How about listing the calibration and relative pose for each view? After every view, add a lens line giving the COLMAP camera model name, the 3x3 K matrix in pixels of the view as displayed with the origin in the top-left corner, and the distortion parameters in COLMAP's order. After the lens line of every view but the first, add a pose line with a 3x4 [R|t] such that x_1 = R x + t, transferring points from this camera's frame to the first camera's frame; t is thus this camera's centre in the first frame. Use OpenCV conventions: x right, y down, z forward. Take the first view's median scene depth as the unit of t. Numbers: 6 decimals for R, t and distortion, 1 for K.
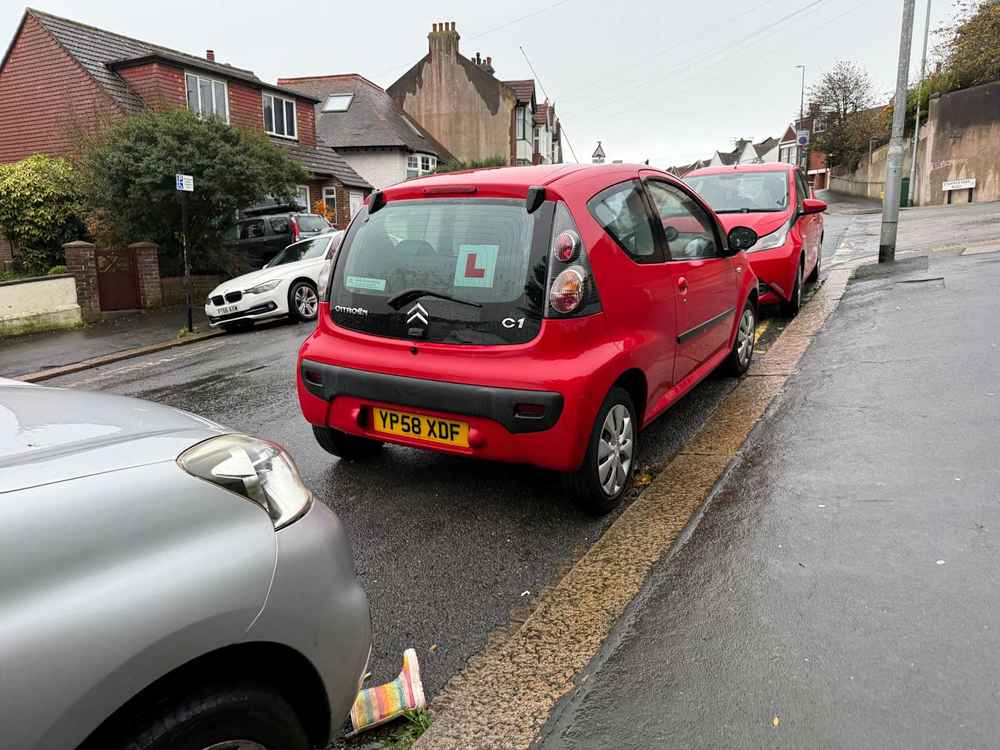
lens RADIAL K [[698.8, 0, 502.8], [0, 698.8, 374.5], [0, 0, 1]] dist [-0.012976, -0.005992]
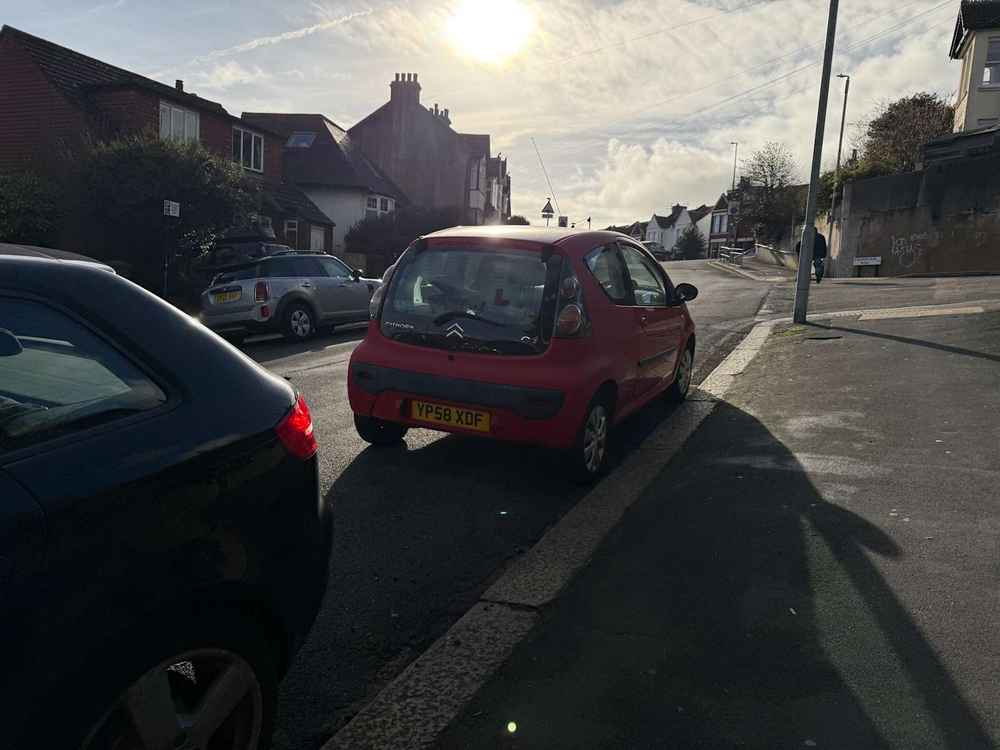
lens RADIAL K [[698.8, 0, 507.8], [0, 698.8, 376.7], [0, 0, 1]] dist [-0.012976, -0.005992]
pose [[0.993443, 0.055475, 0.099971, -0.029904], [-0.049356, 0.996812, -0.062682, 0.016106], [-0.103130, 0.057337, 0.993014, -0.067485]]
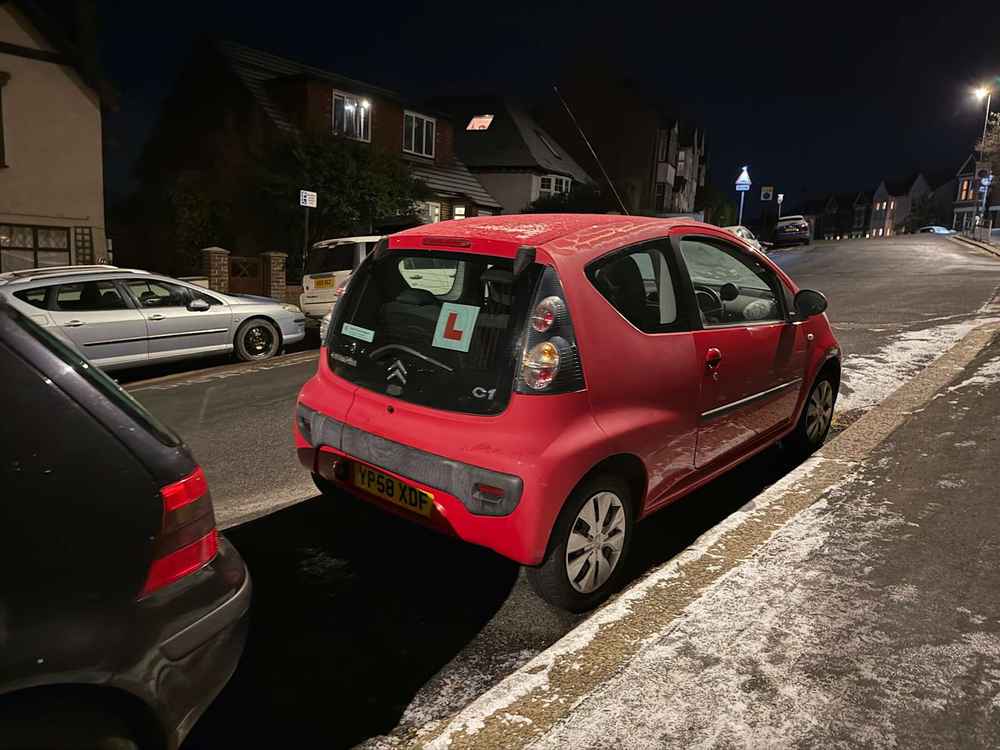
lens RADIAL K [[698.8, 0, 497.7], [0, 698.8, 373.8], [0, 0, 1]] dist [-0.012976, -0.005992]
pose [[0.976778, 0.088650, -0.195053, 0.038699], [-0.093413, 0.995509, -0.015337, -0.016119], [0.192818, 0.033201, 0.980673, 0.019915]]
